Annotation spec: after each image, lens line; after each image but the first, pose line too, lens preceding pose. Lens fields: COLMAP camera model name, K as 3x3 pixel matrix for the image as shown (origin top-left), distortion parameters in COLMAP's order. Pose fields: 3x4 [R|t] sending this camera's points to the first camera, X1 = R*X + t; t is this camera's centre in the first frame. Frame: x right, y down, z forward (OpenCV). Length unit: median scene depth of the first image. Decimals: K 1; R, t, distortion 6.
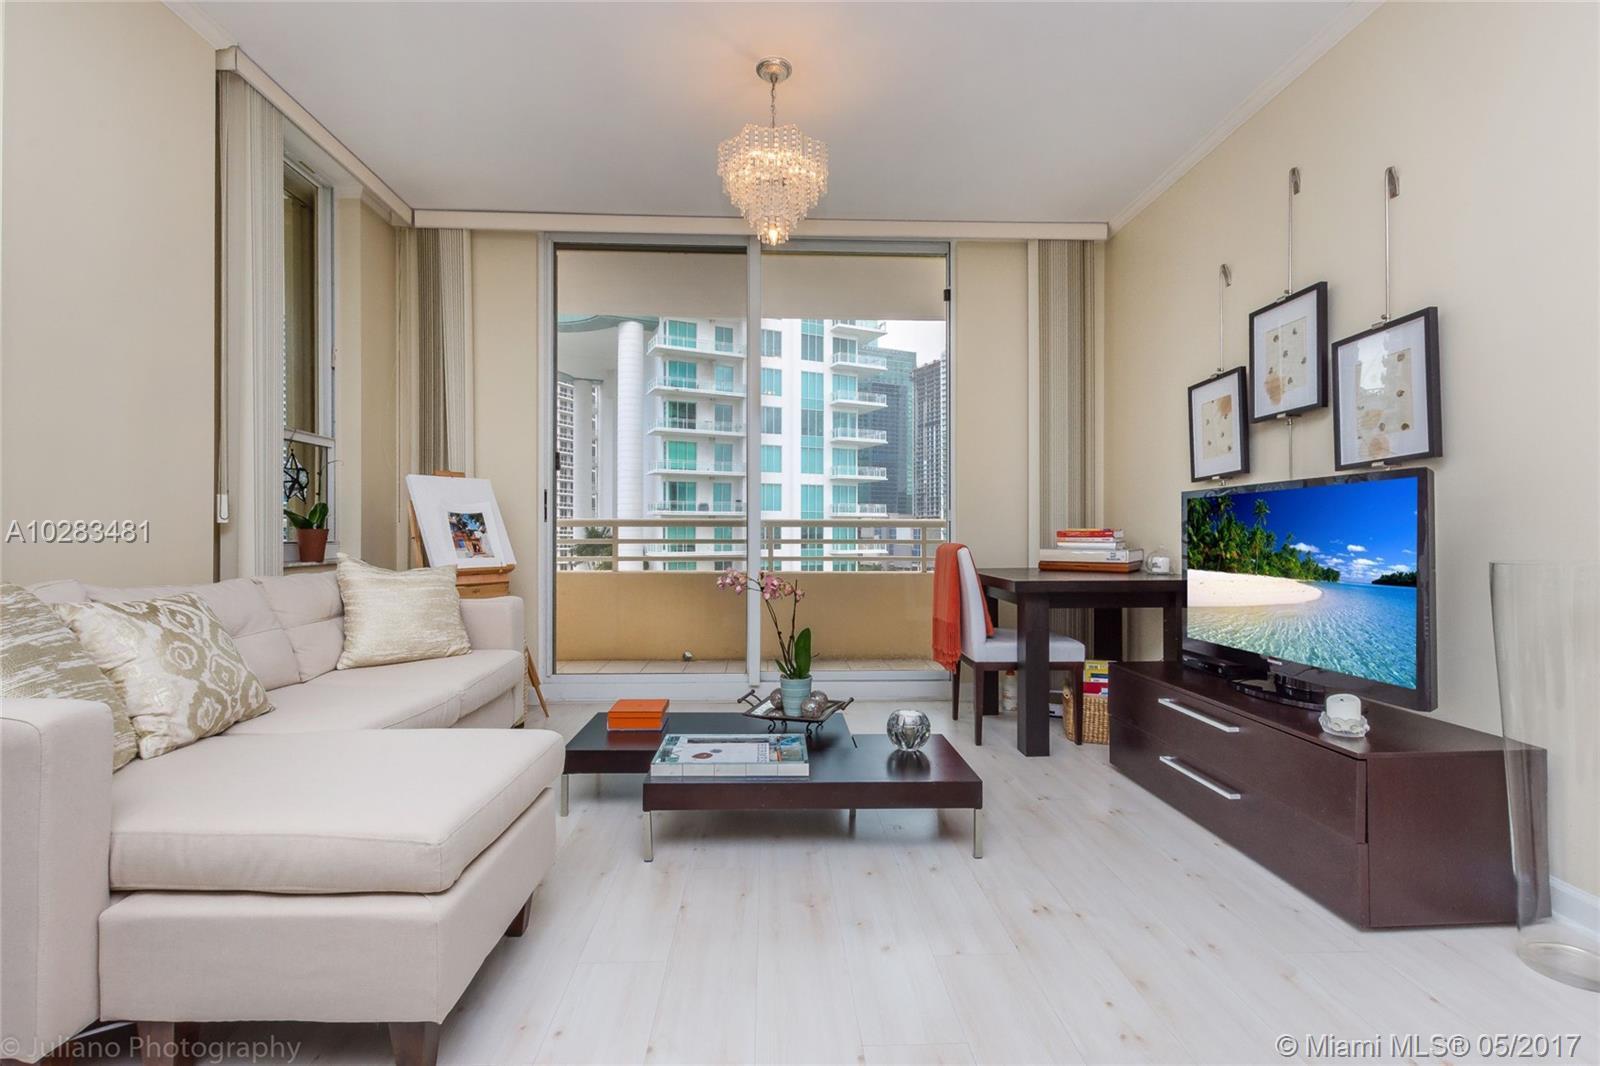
lens RADIAL K [[711.0, 0, 715.5], [0, 711.0, 538.2], [0, 0, 1]] dist [0.002526, 0.000357]
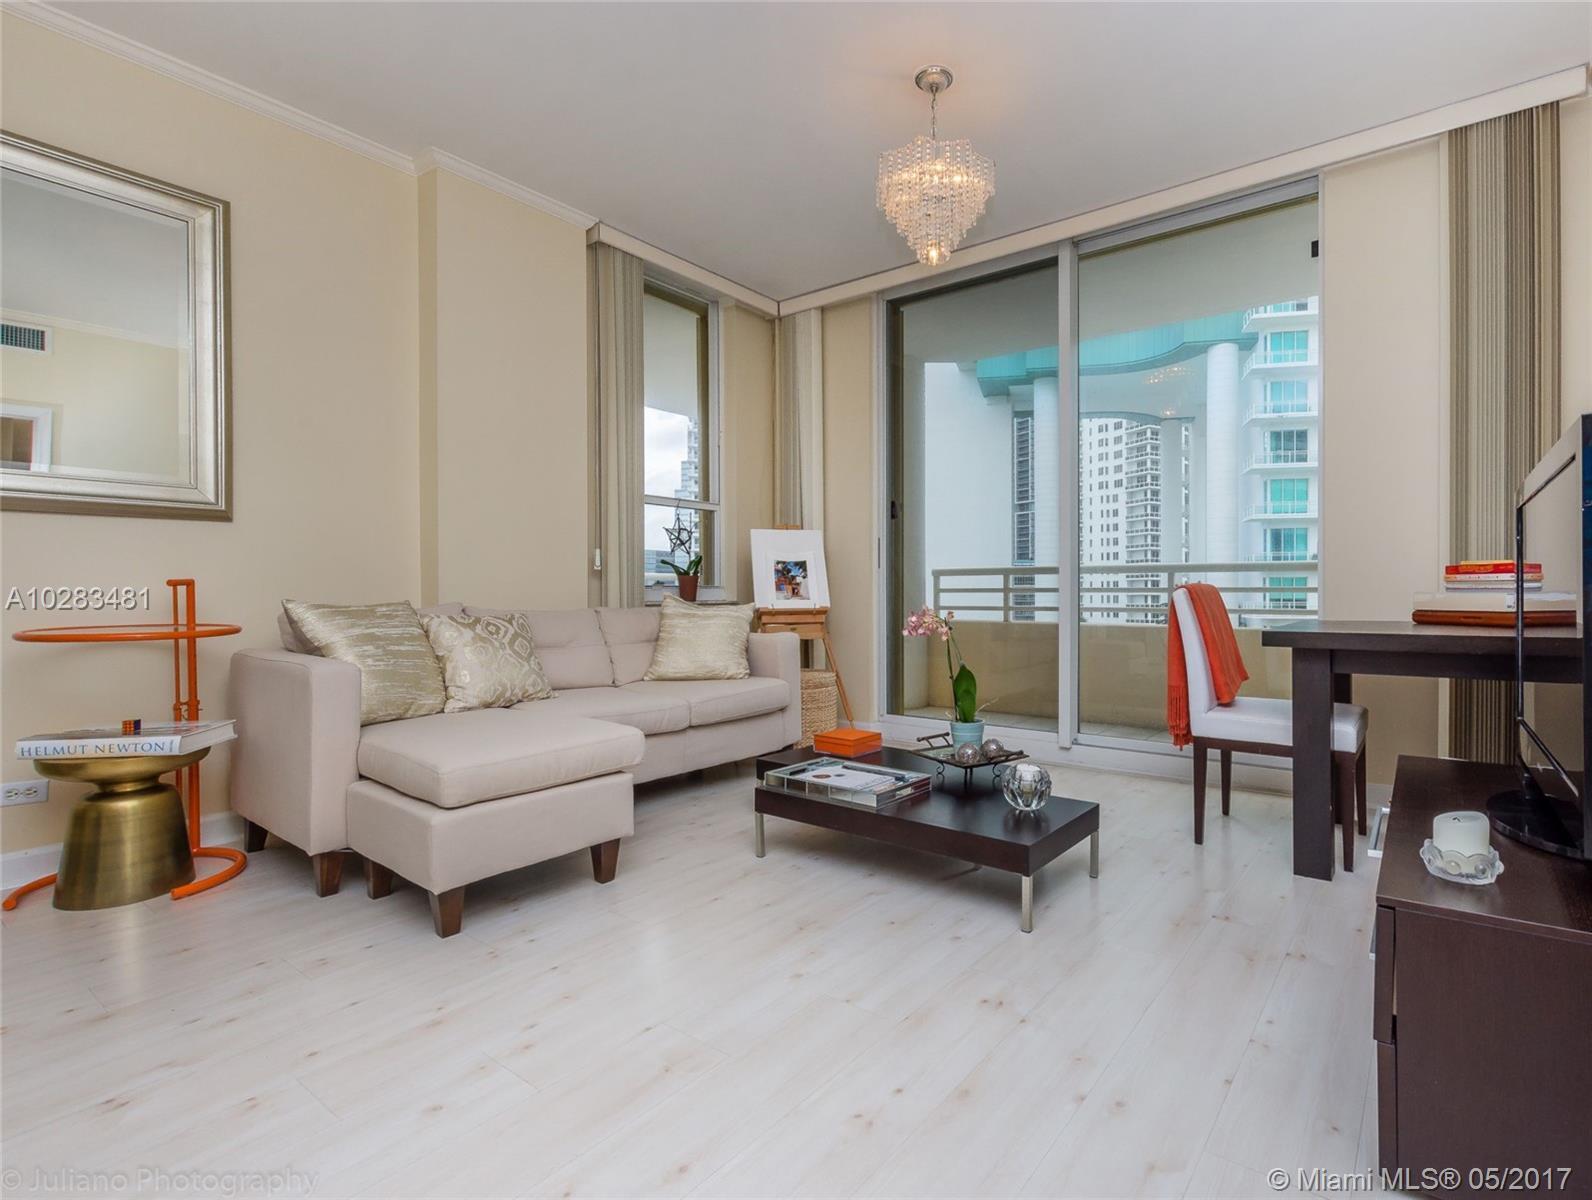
lens RADIAL K [[718.1, 0, 796.0], [0, 718.1, 600.0], [0, 0, 1]] dist [0.019062, -0.016972]
pose [[0.800930, 0.008178, -0.598702, 0.396531], [-0.005082, 0.999964, 0.006861, 0.022349], [0.598736, -0.002452, 0.800943, 0.094115]]
